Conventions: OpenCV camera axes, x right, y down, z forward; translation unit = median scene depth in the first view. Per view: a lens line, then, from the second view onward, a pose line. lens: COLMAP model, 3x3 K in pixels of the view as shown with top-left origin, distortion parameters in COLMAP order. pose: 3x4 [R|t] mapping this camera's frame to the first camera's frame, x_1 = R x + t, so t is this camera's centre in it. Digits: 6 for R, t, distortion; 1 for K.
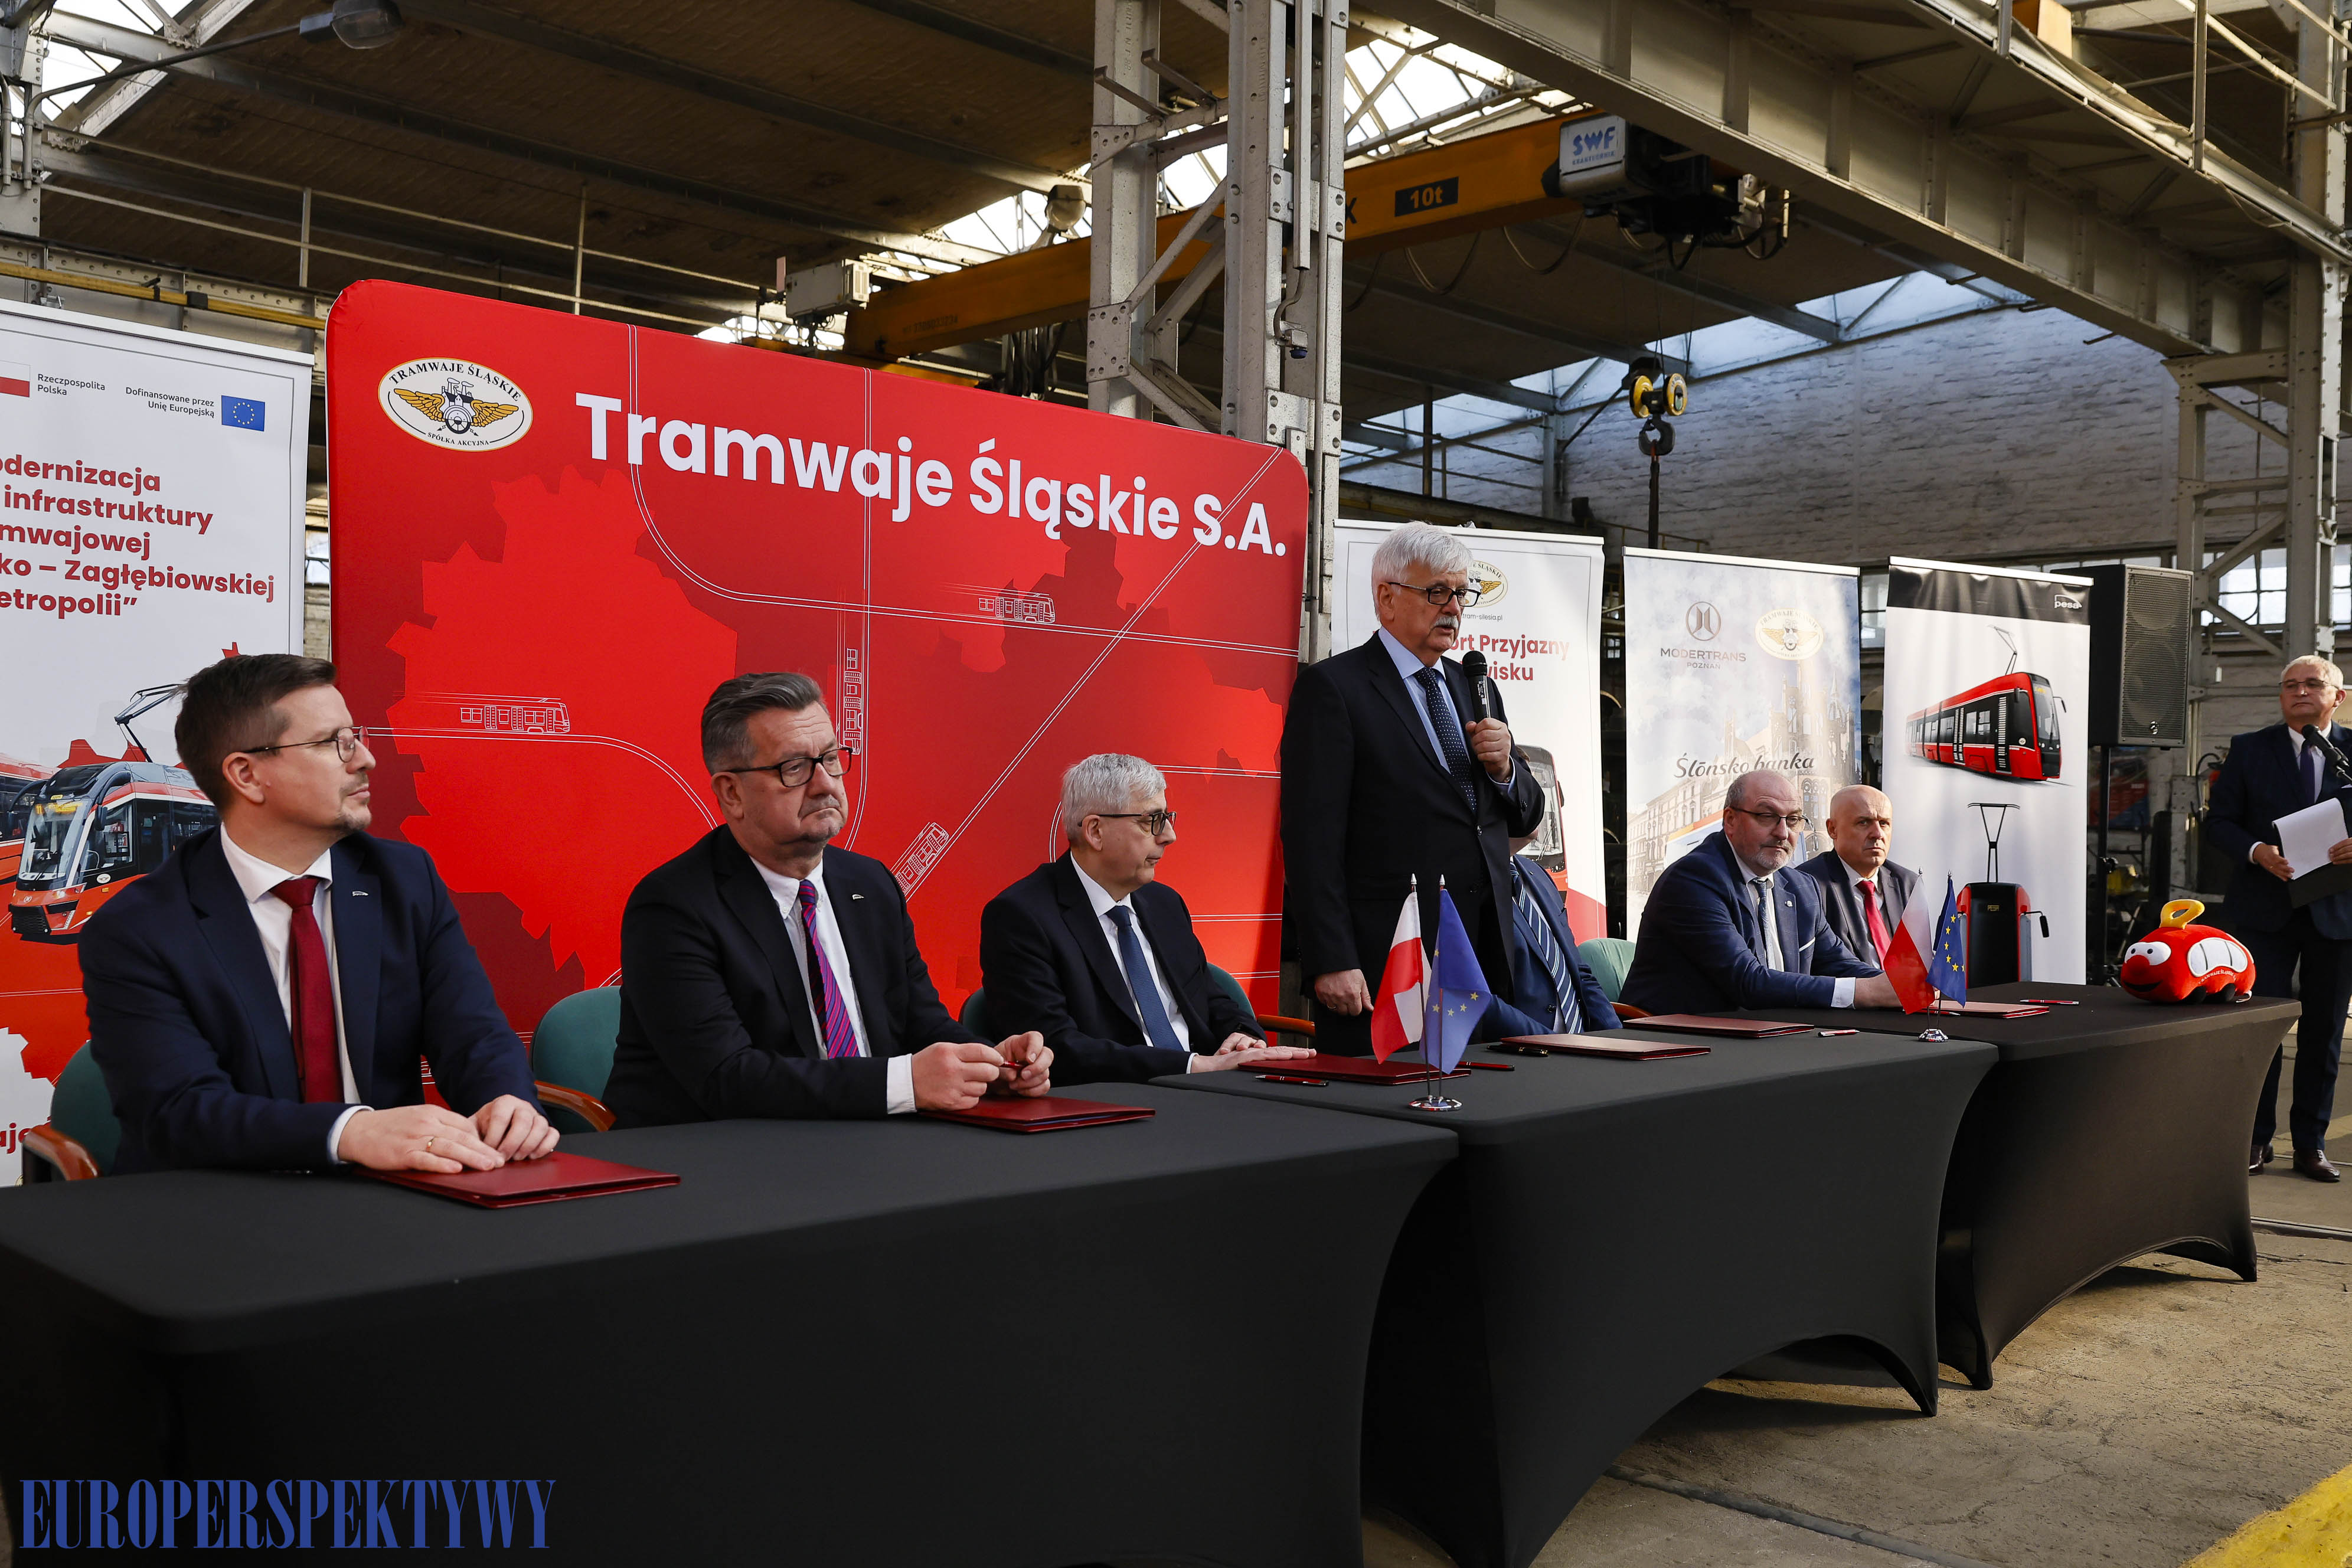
lens RADIAL K [[2157.7, 0, 1189.2], [0, 2157.7, 785.7], [0, 0, 1]] dist [0.000834, 0.000000]
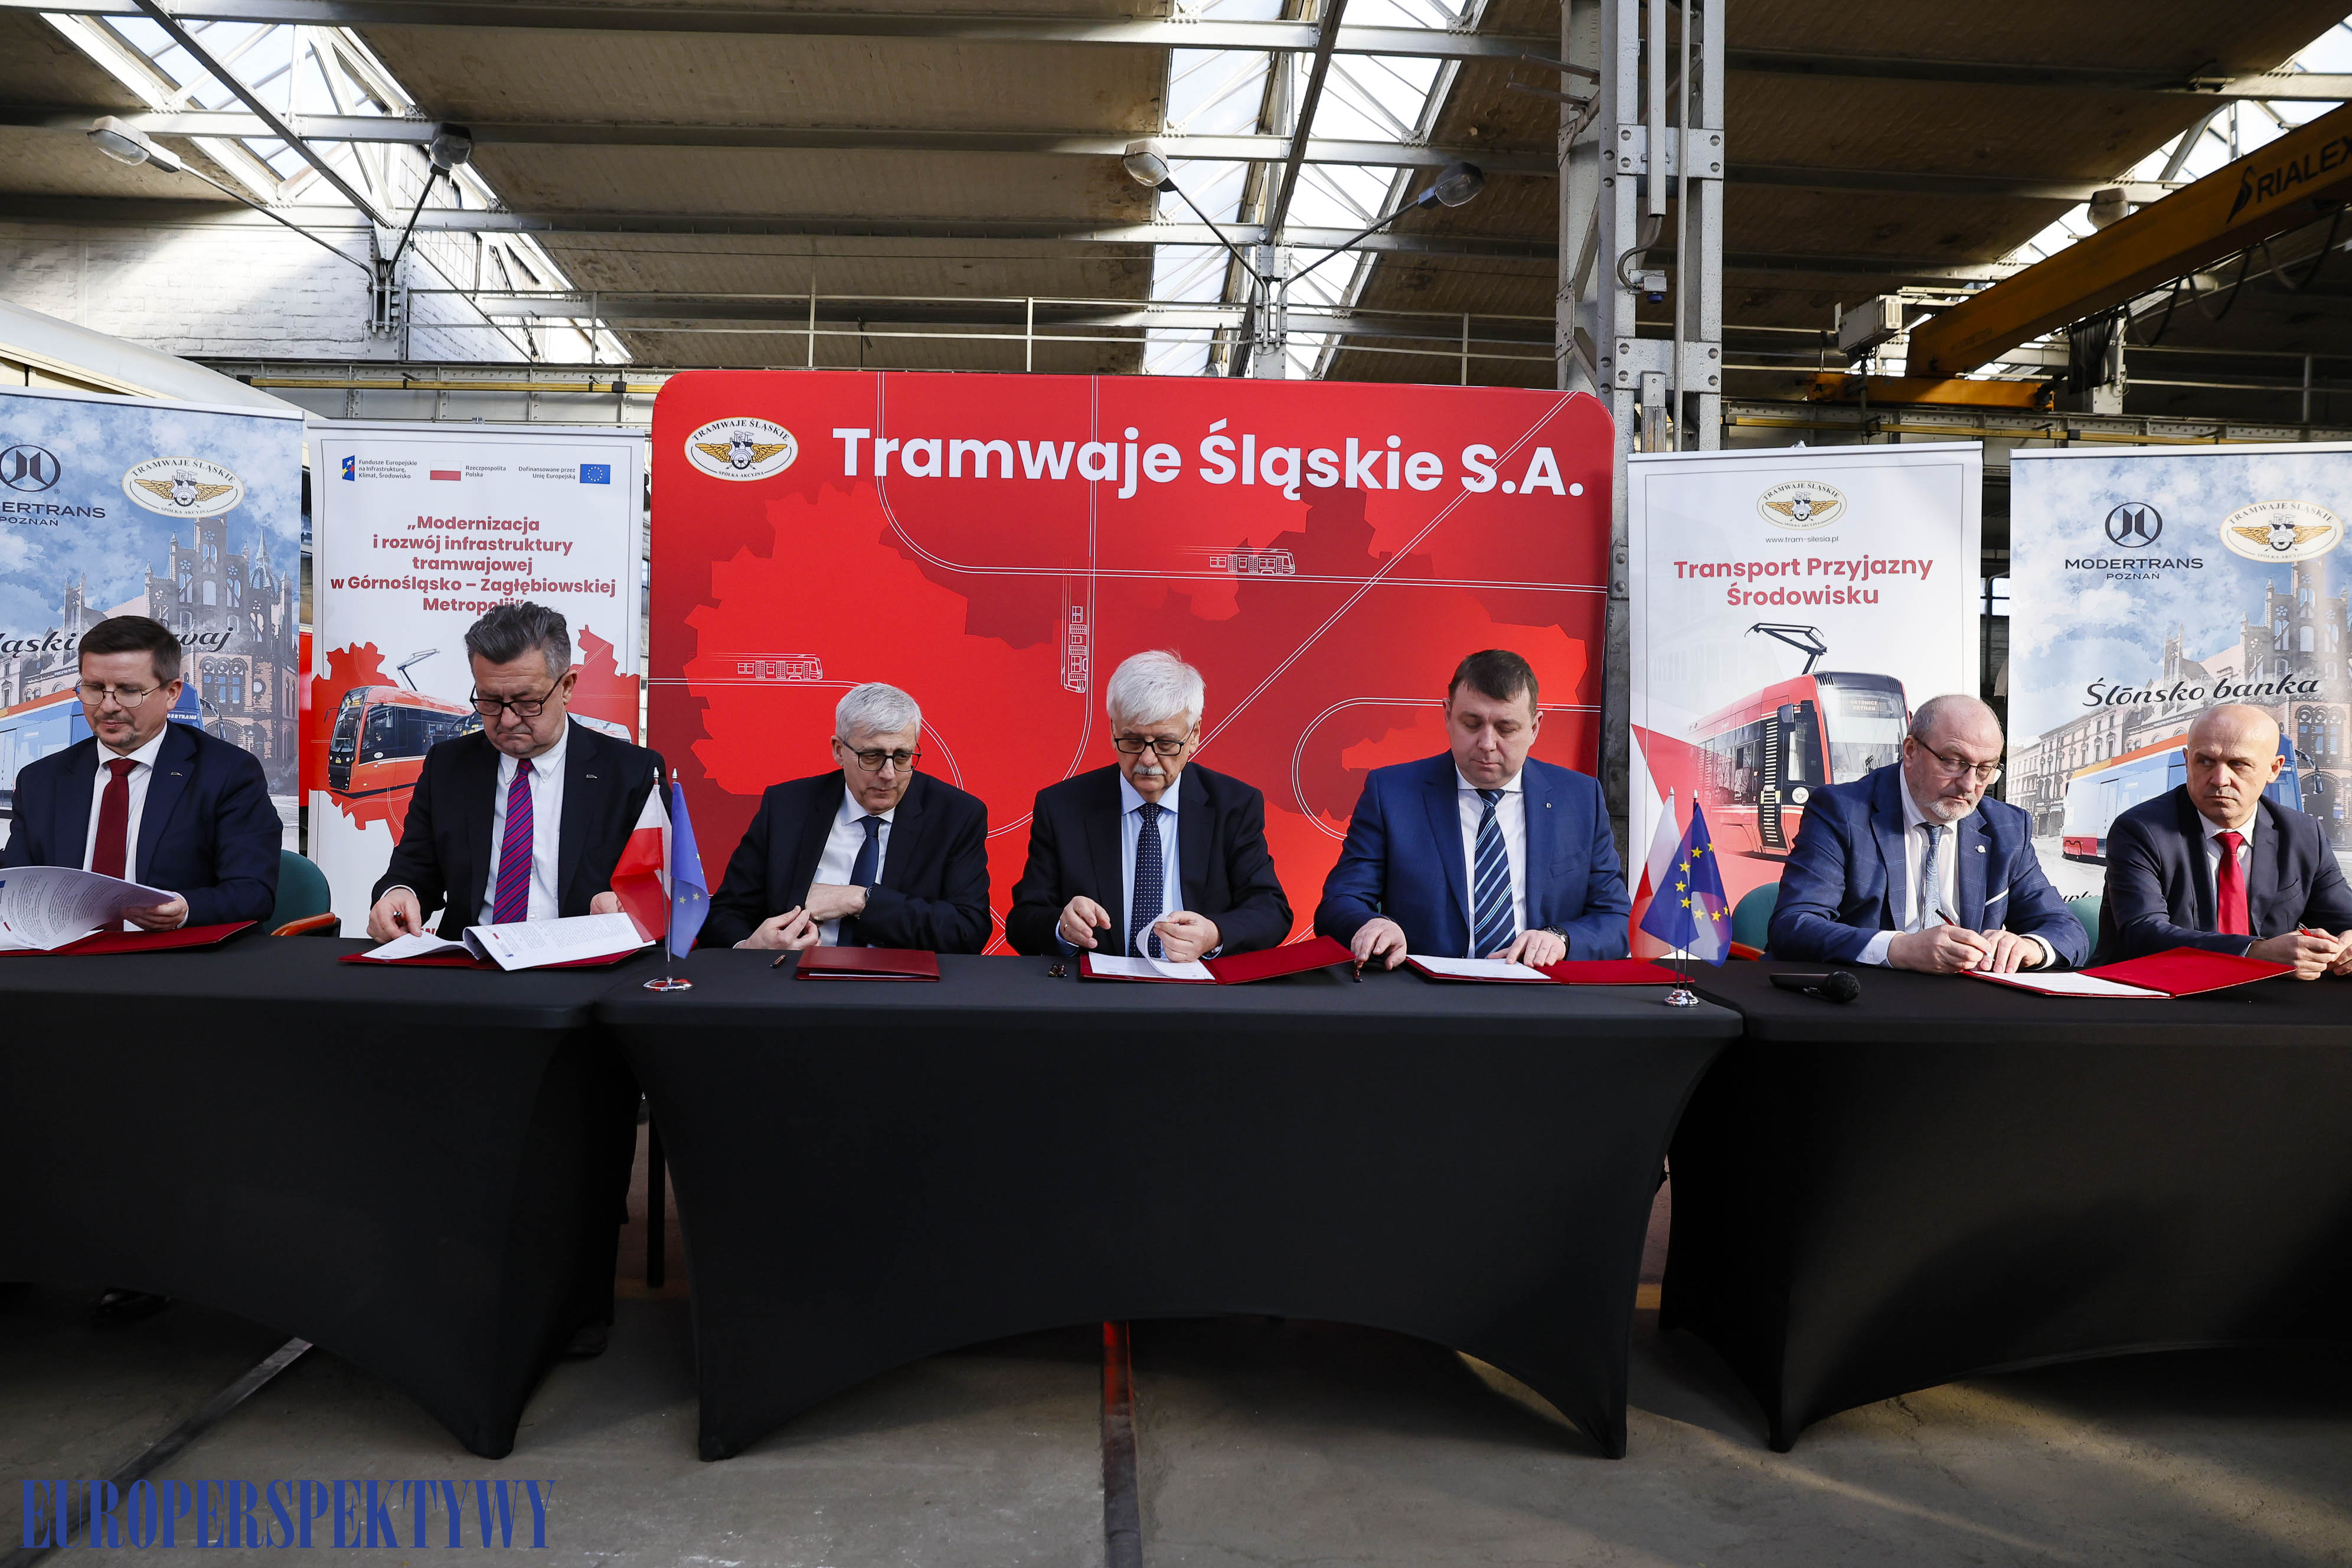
lens RADIAL K [[1622.9, 0, 1174.5], [0, 1622.9, 786.9], [0, 0, 1]] dist [-0.101556, 0.083995]
pose [[0.735765, 0.012812, -0.677116, 0.465064], [0.000620, 0.999808, 0.019591, 0.019146], [0.677237, -0.014834, 0.735615, 0.331623]]
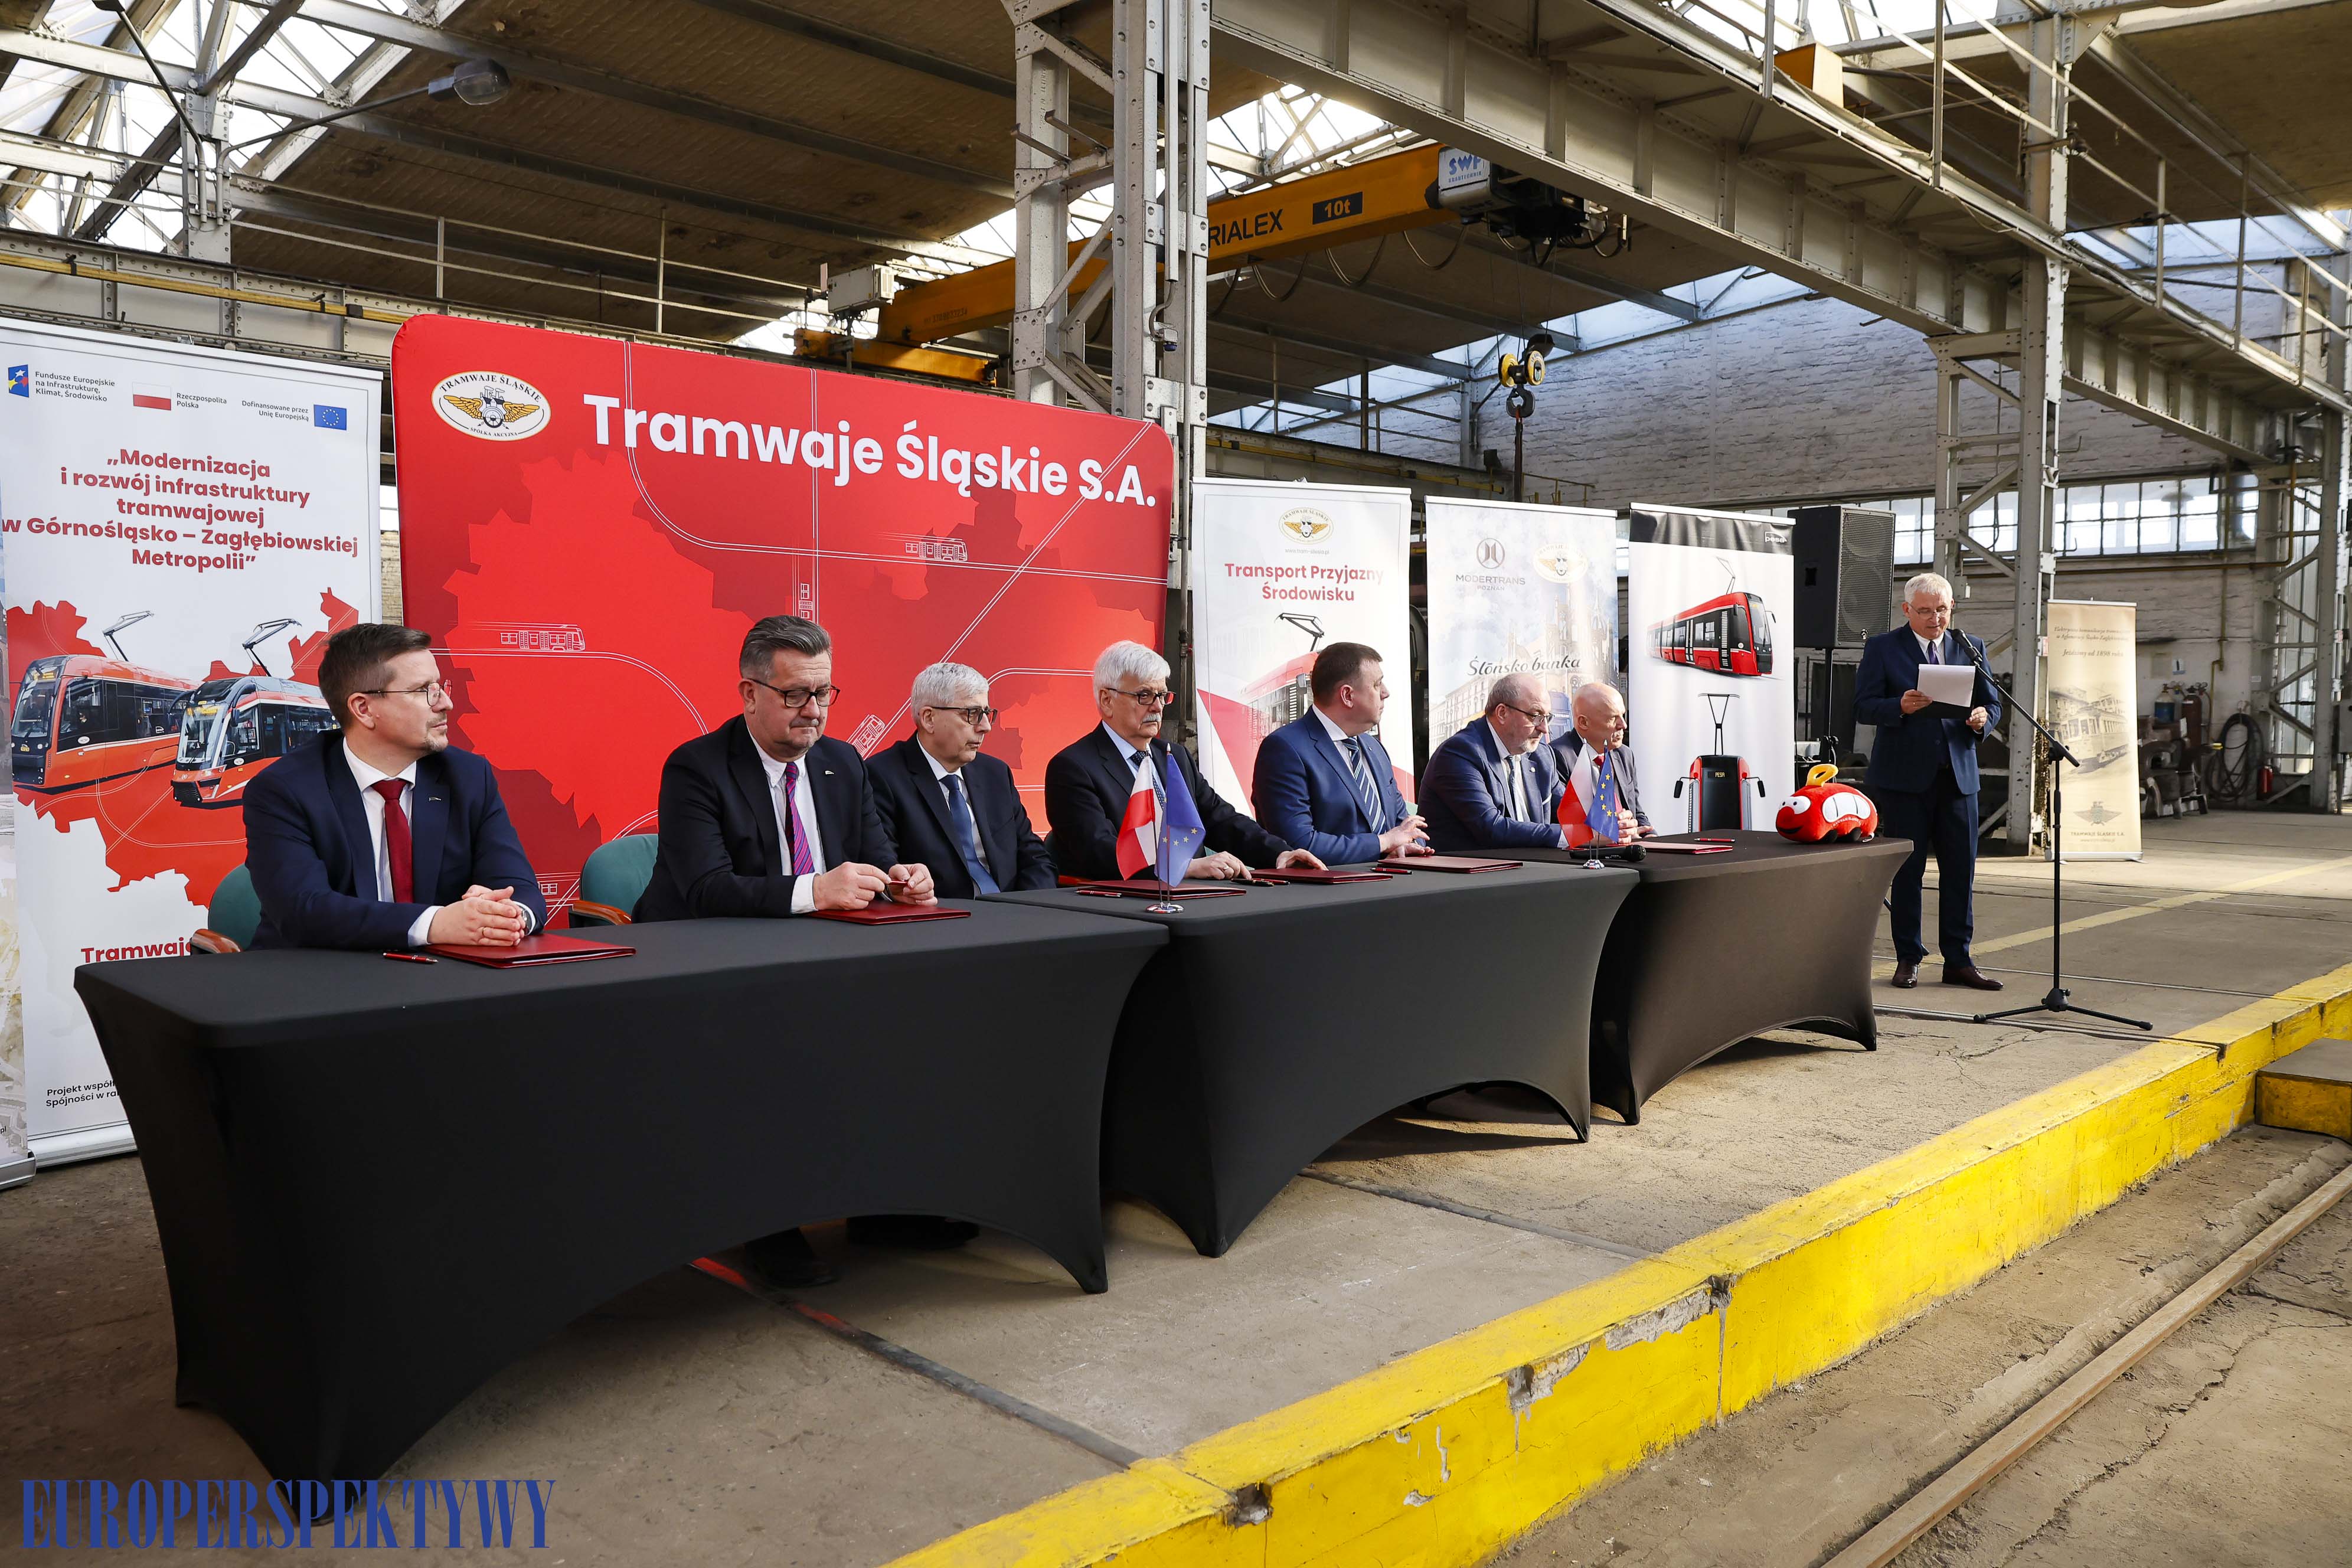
lens RADIAL K [[1779.5, 0, 1183.6], [0, 1779.5, 798.4], [0, 0, 1]] dist [-0.074136, 0.064203]
pose [[0.999901, -0.010530, -0.009304, 0.076589], [0.011077, 0.998087, 0.060820, 0.003579], [0.008646, -0.060917, 0.998105, -0.076888]]
